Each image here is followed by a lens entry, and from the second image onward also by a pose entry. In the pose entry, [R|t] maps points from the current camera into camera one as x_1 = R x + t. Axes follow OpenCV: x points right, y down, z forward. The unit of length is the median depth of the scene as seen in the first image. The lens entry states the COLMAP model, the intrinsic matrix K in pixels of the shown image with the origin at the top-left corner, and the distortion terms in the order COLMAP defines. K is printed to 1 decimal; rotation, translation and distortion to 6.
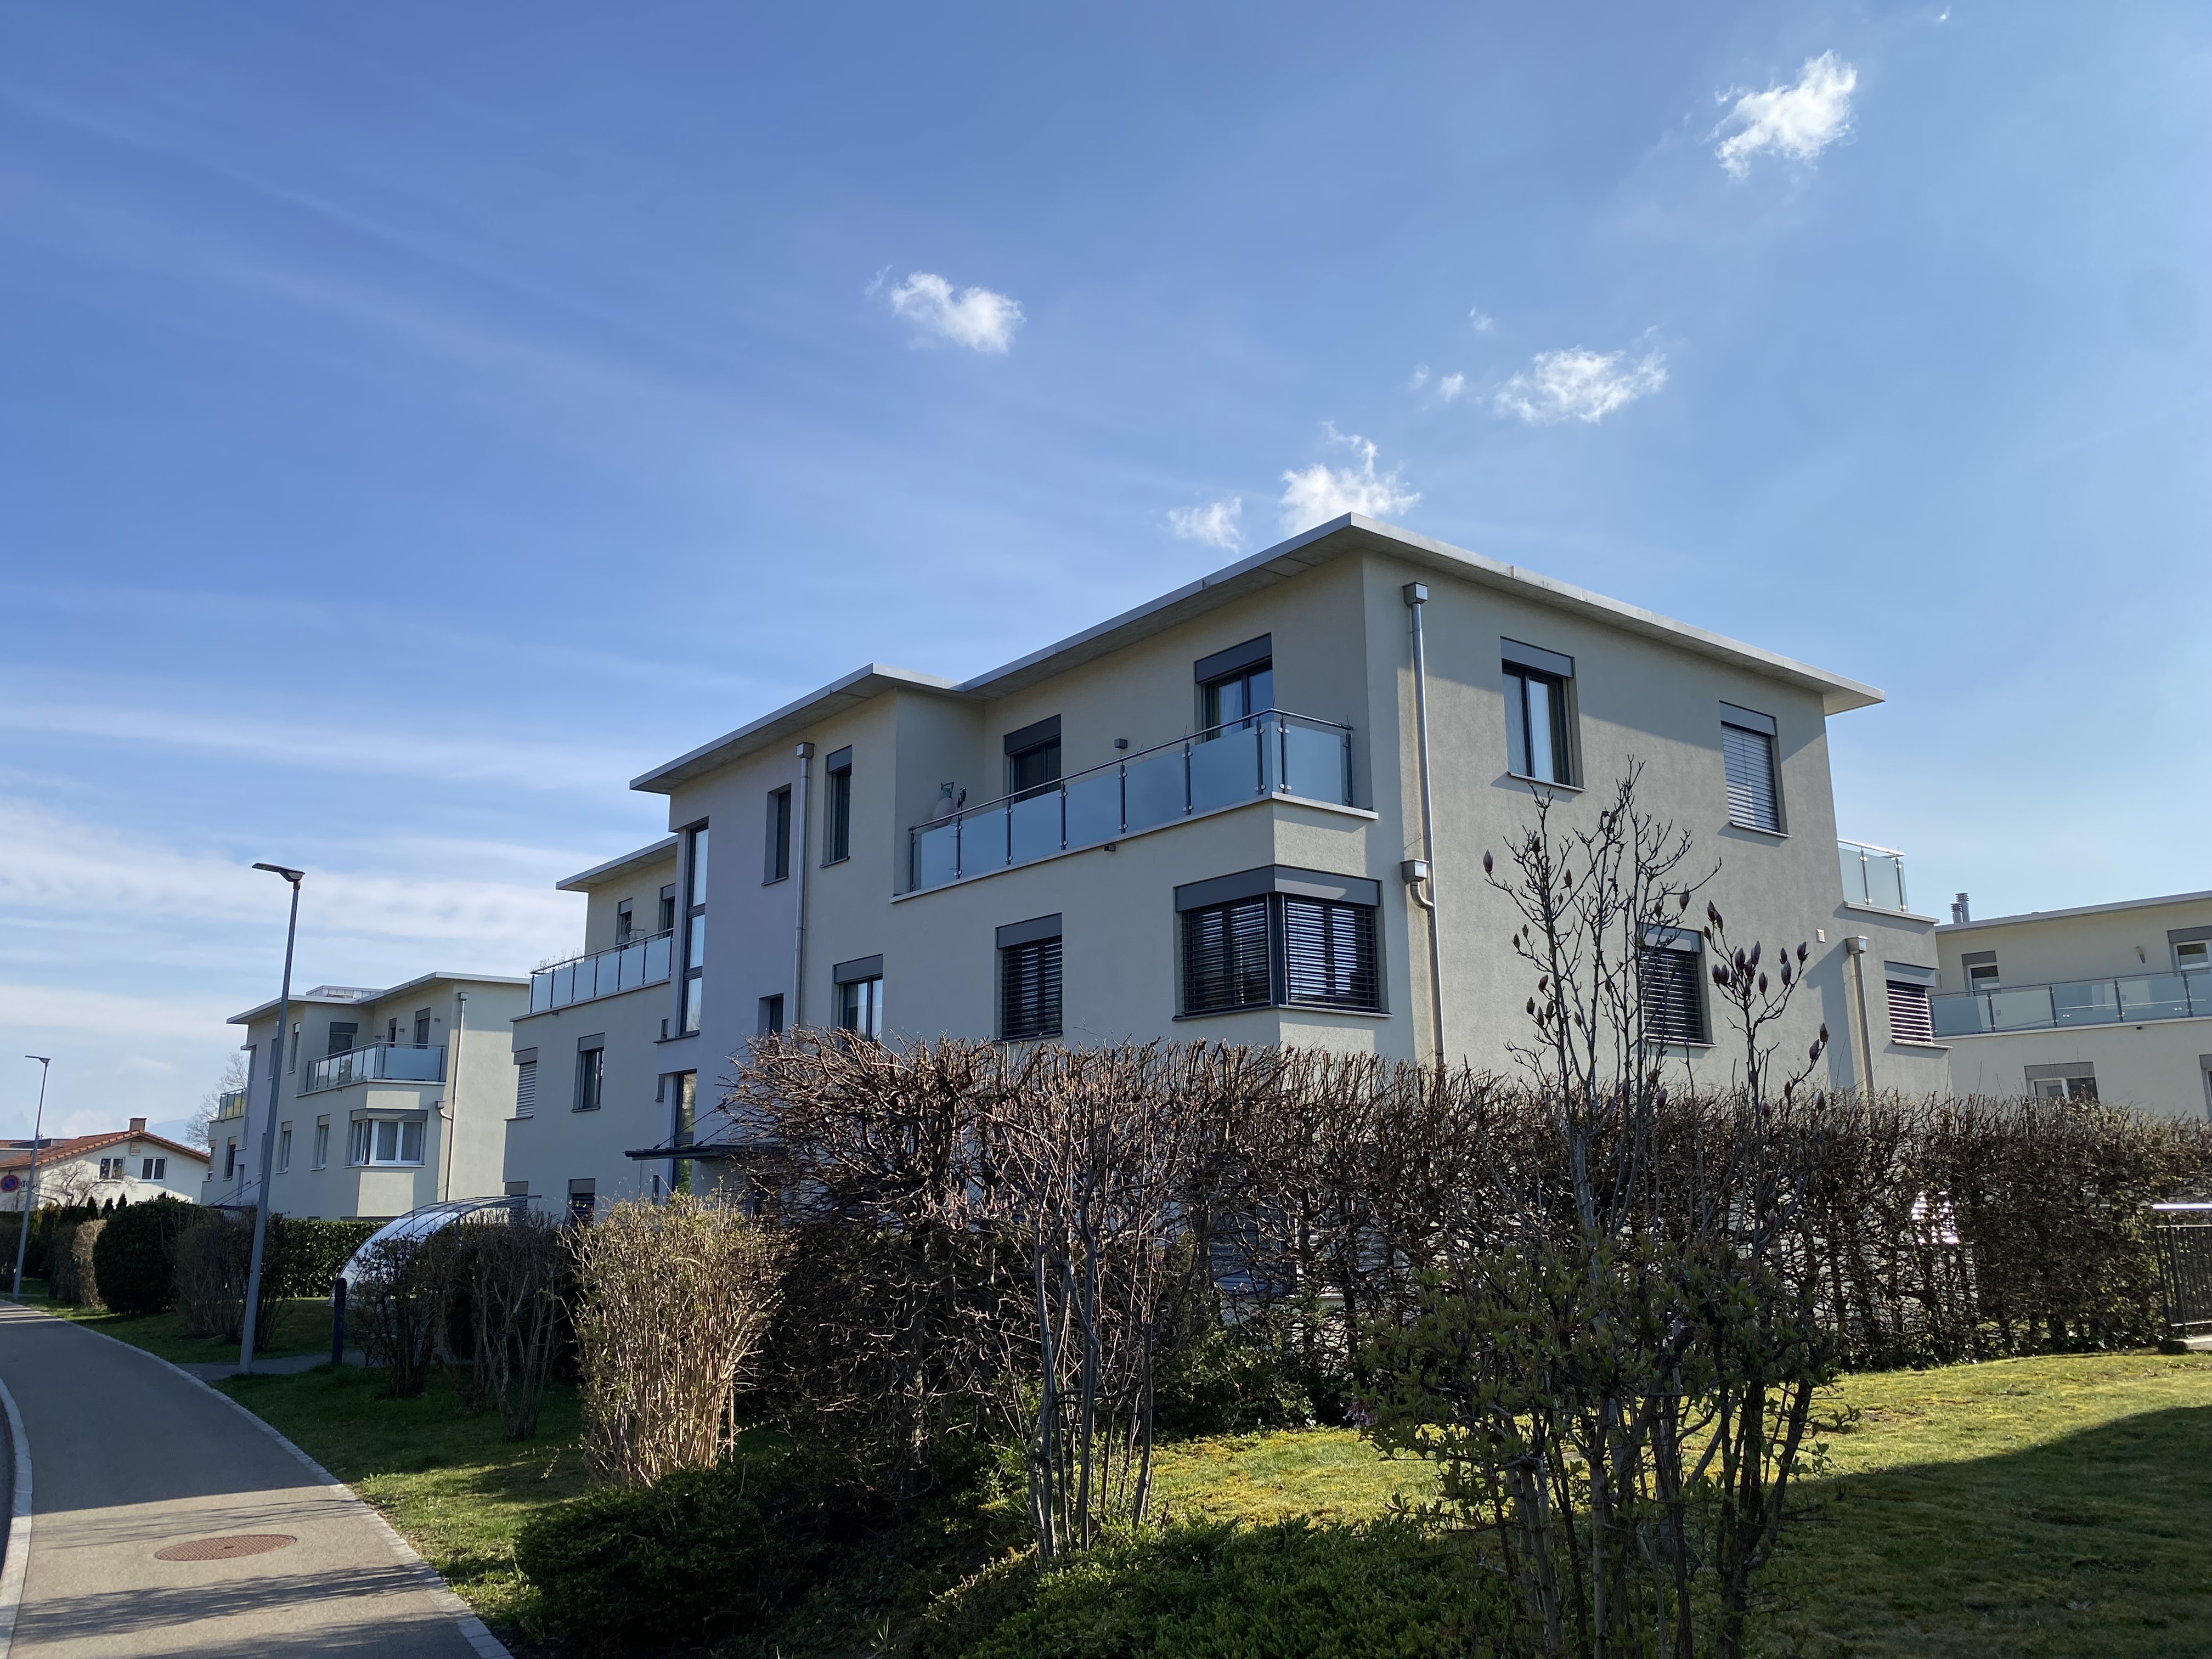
lens RADIAL K [[1666.2, 0, 1103.6], [0, 1666.2, 826.7], [0, 0, 1]] dist [0.007723, -0.009633]
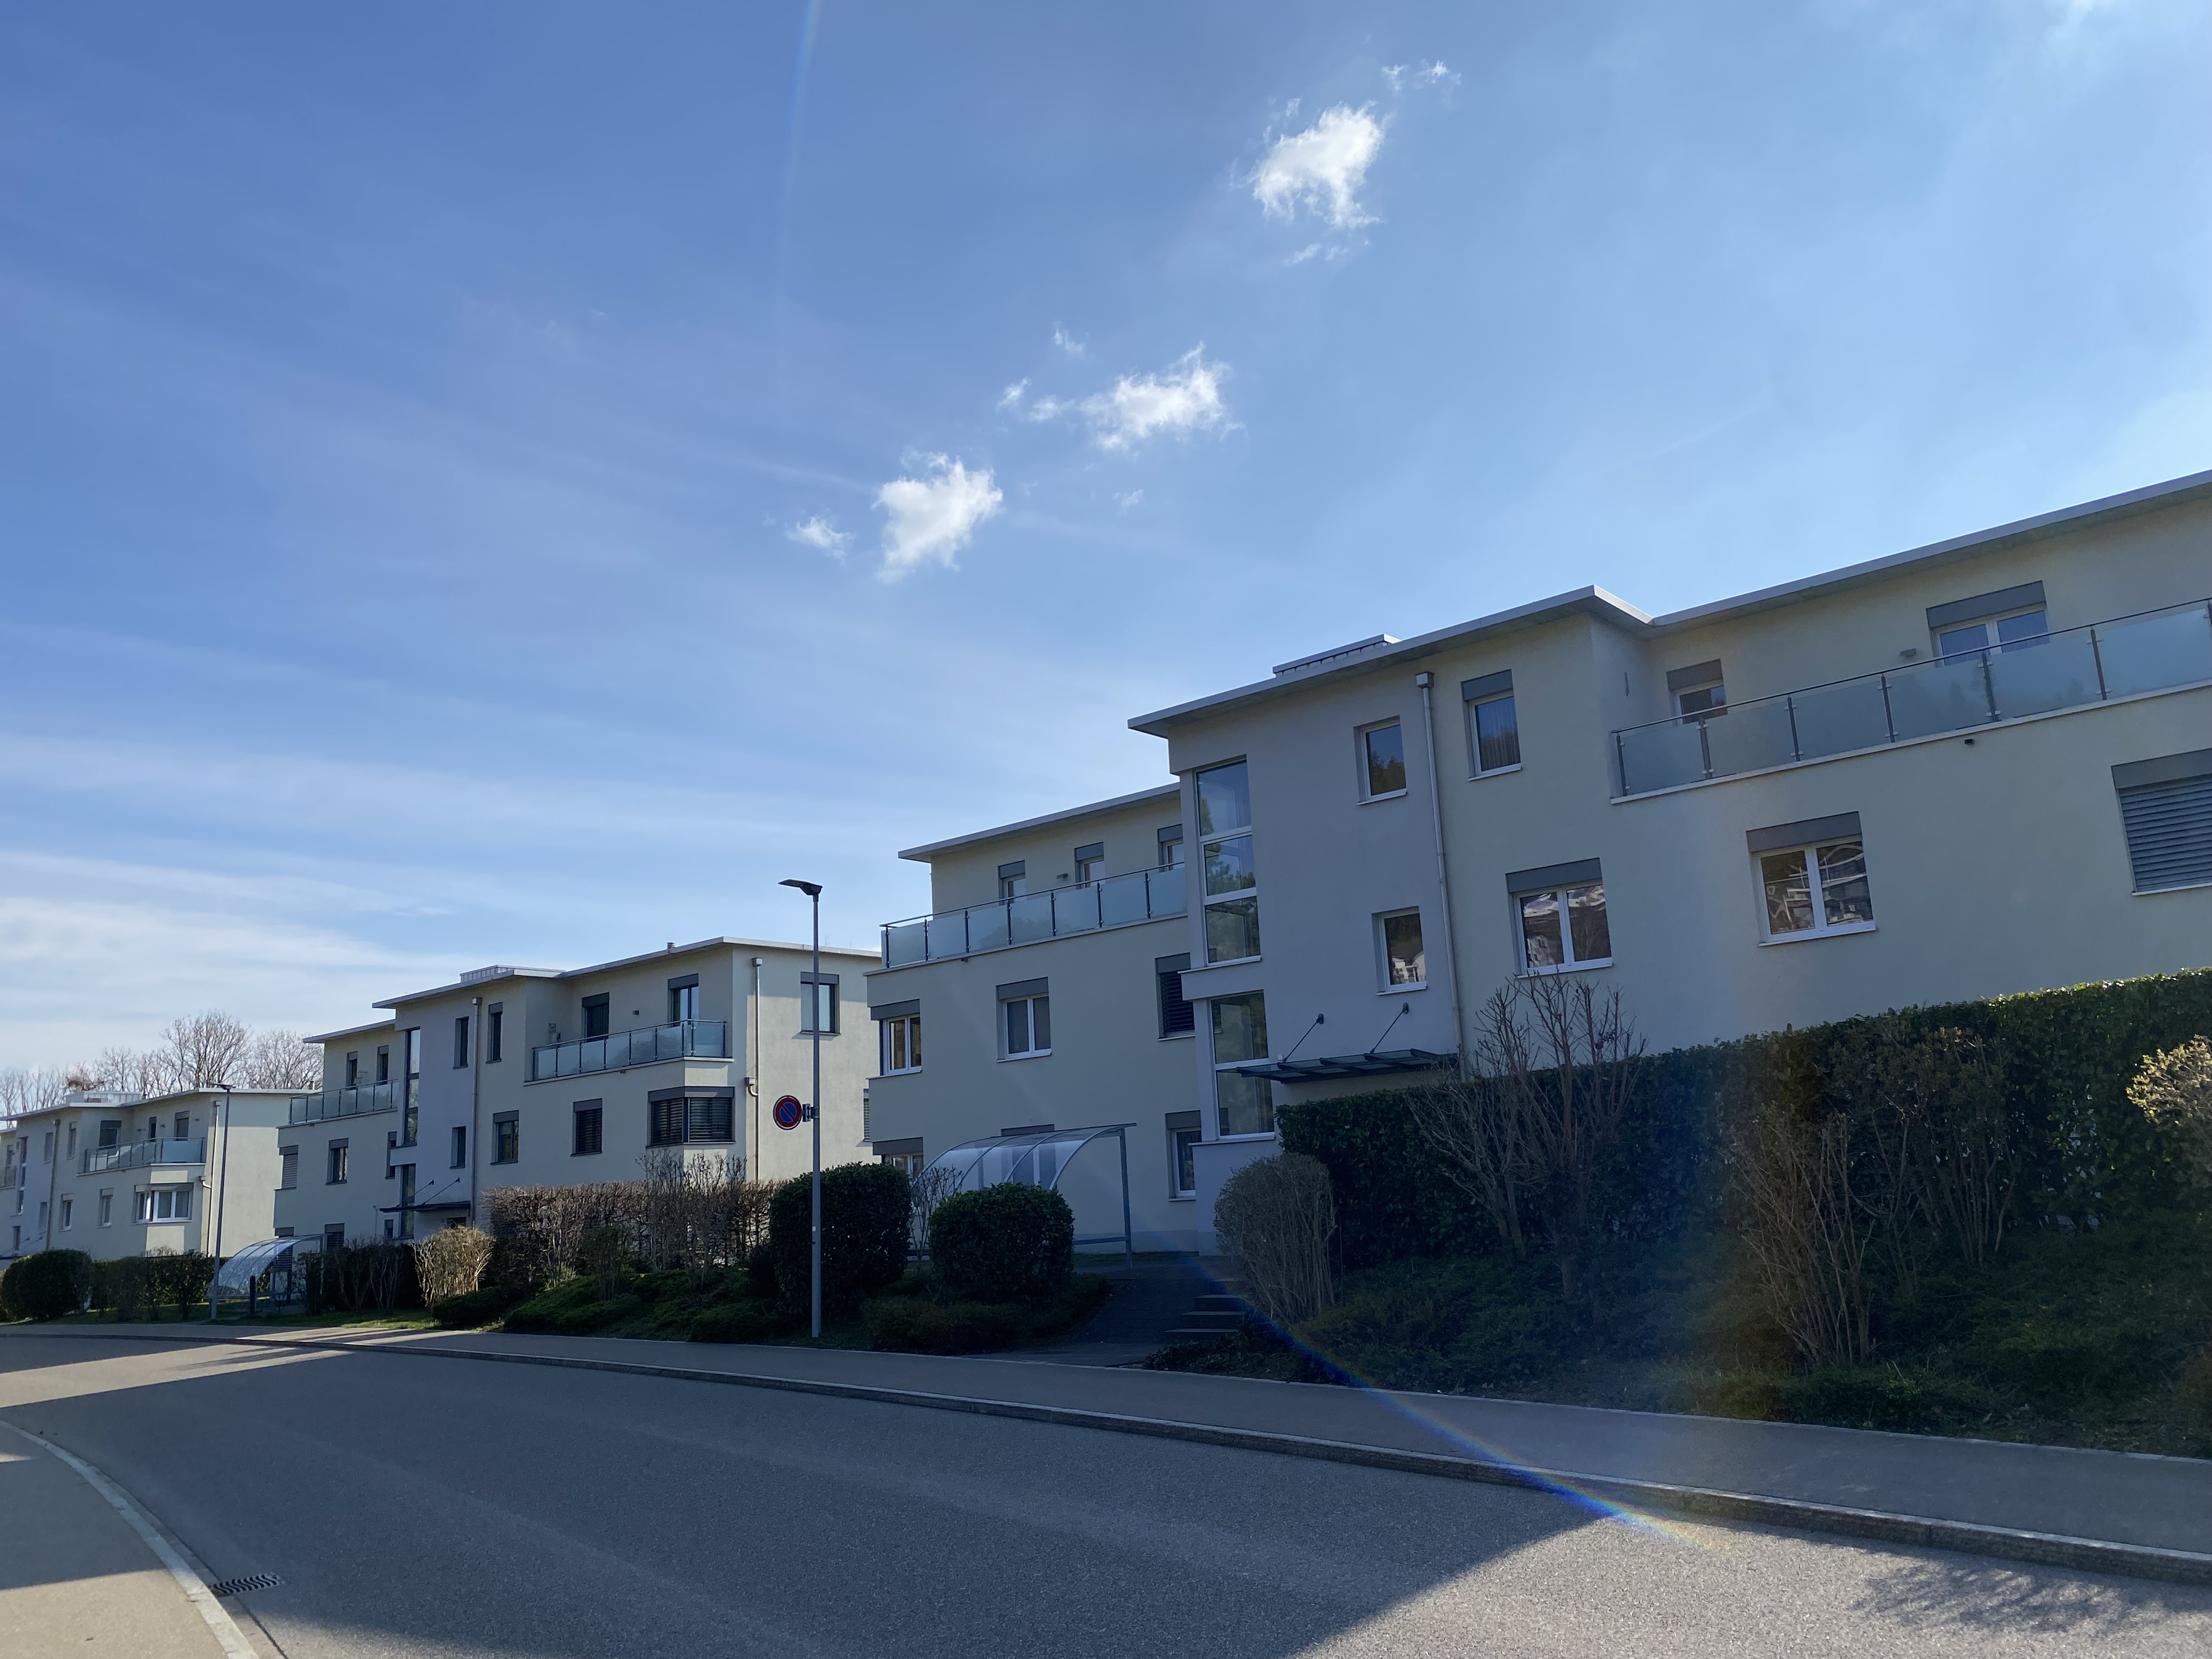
lens RADIAL K [[1666.2, 0, 1158.8], [0, 1666.2, 836.0], [0, 0, 1]] dist [0.007723, -0.009633]
pose [[0.971960, -0.000060, 0.235146, 0.169485], [-0.001240, 0.999985, 0.005384, -0.304597], [-0.235143, -0.005525, 0.971945, -1.331145]]
